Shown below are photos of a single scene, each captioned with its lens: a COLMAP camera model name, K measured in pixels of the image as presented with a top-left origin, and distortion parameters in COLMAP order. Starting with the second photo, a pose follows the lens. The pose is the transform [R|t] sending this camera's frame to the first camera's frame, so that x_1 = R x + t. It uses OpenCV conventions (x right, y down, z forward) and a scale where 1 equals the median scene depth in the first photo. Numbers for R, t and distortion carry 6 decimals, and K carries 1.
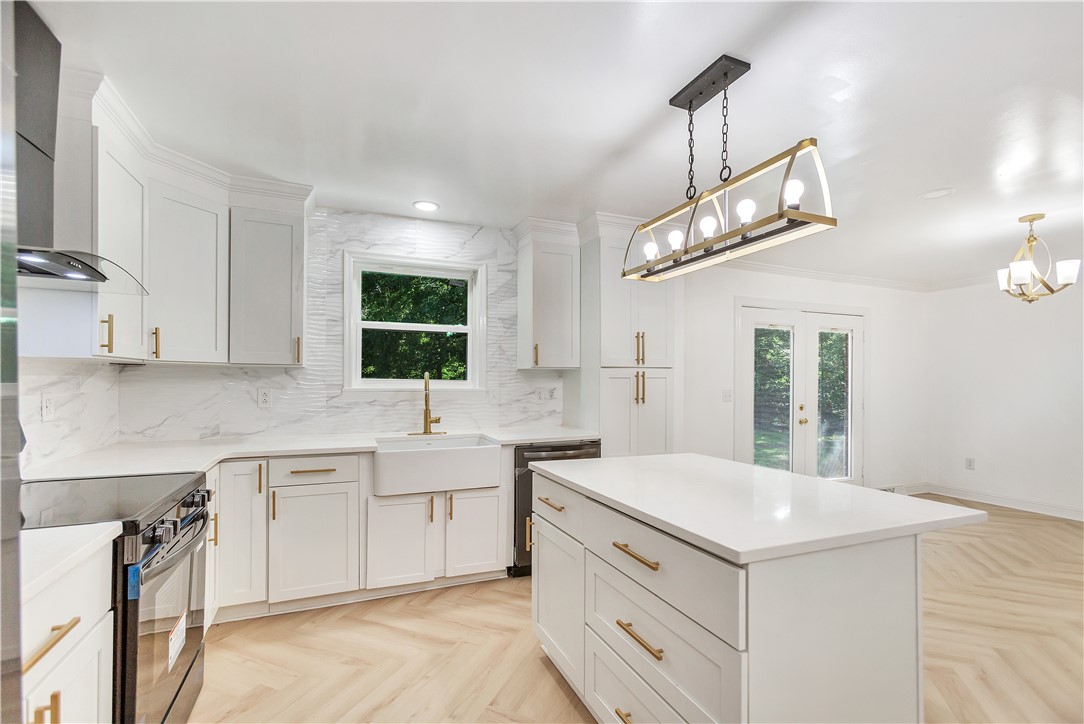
lens RADIAL K [[488.3, 0, 536.2], [0, 488.3, 377.0], [0, 0, 1]] dist [-0.002874, 0.002163]
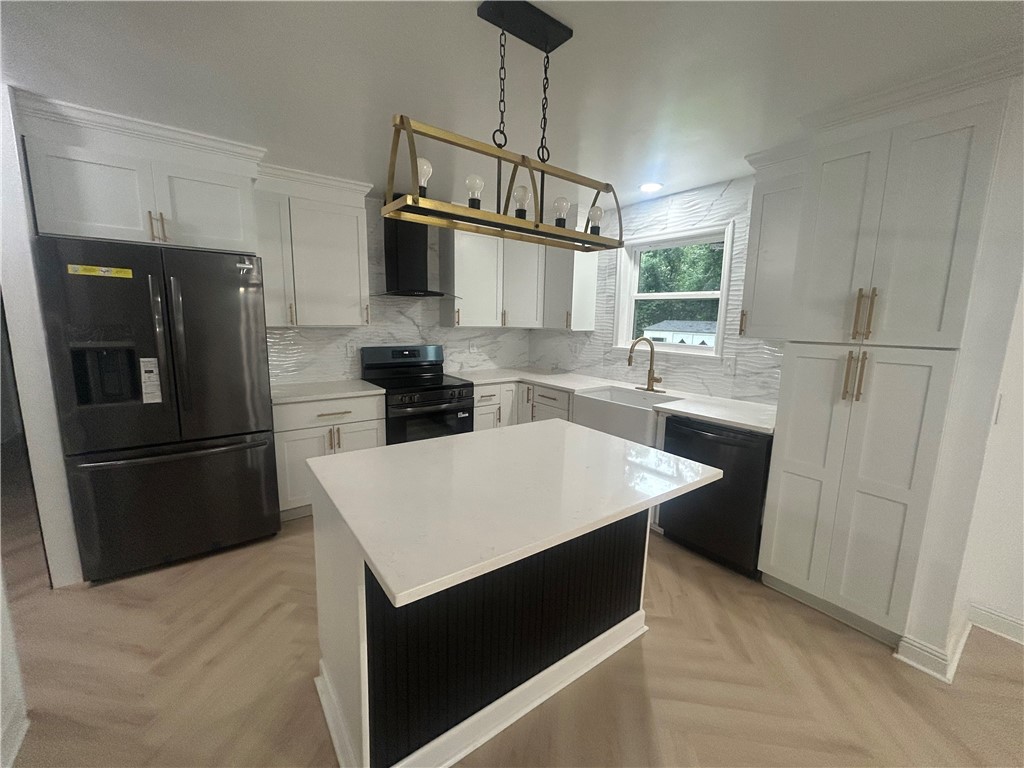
lens RADIAL K [[411.1, 0, 513.1], [0, 411.1, 381.2], [0, 0, 1]] dist [-0.002256, -0.000624]
pose [[0.246978, 0.148397, -0.957591, 0.633424], [-0.014233, 0.988653, 0.149540, -0.047682], [0.968917, -0.023303, 0.246288, 0.438330]]
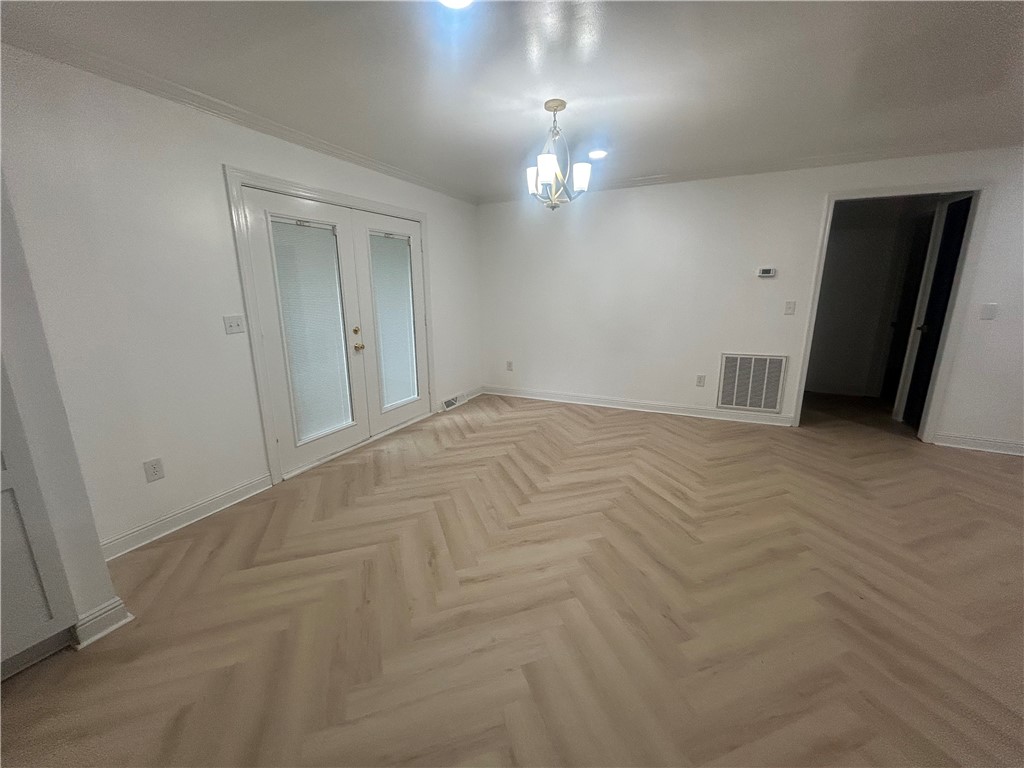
lens RADIAL K [[411.1, 0, 510.3], [0, 411.1, 386.7], [0, 0, 1]] dist [-0.002256, -0.000624]
pose [[0.752562, -0.164802, 0.637566, 0.407173], [0.008382, 0.970497, 0.240966, -0.016536], [-0.658468, -0.175998, 0.731741, 0.431786]]
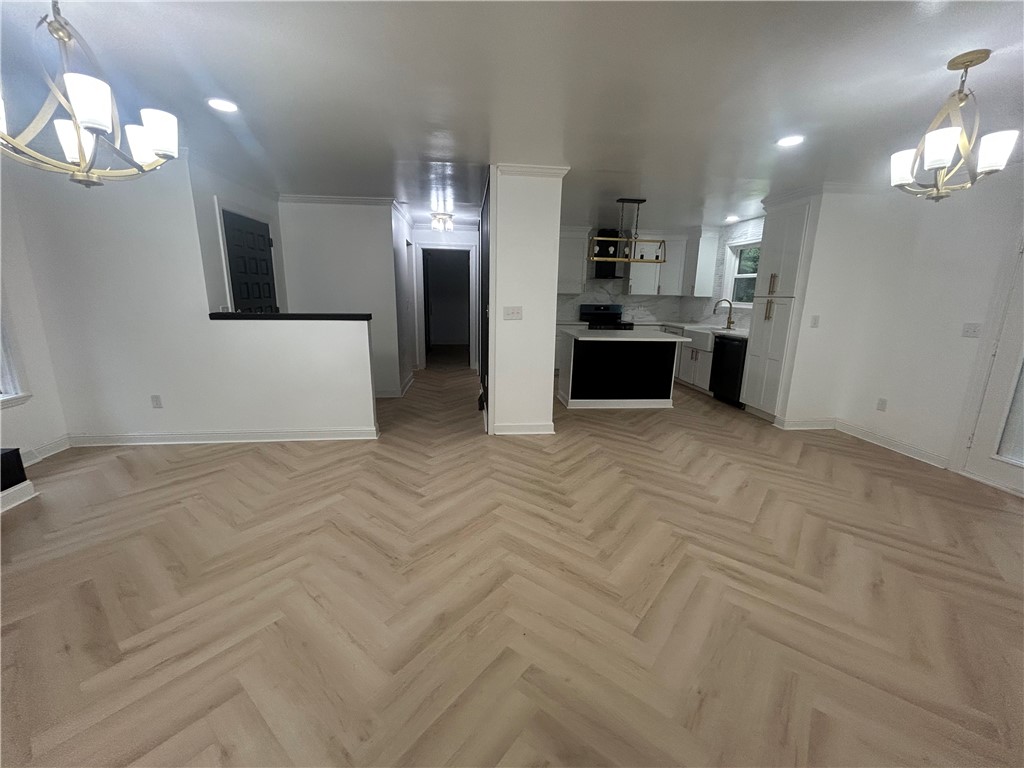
lens RADIAL K [[411.1, 0, 511.6], [0, 411.1, 376.8], [0, 0, 1]] dist [-0.002256, -0.000624]
pose [[-0.281800, 0.184680, -0.941532, 1.755999], [-0.012167, 0.980534, 0.195972, -0.016693], [0.959396, 0.066680, -0.274068, 0.596274]]
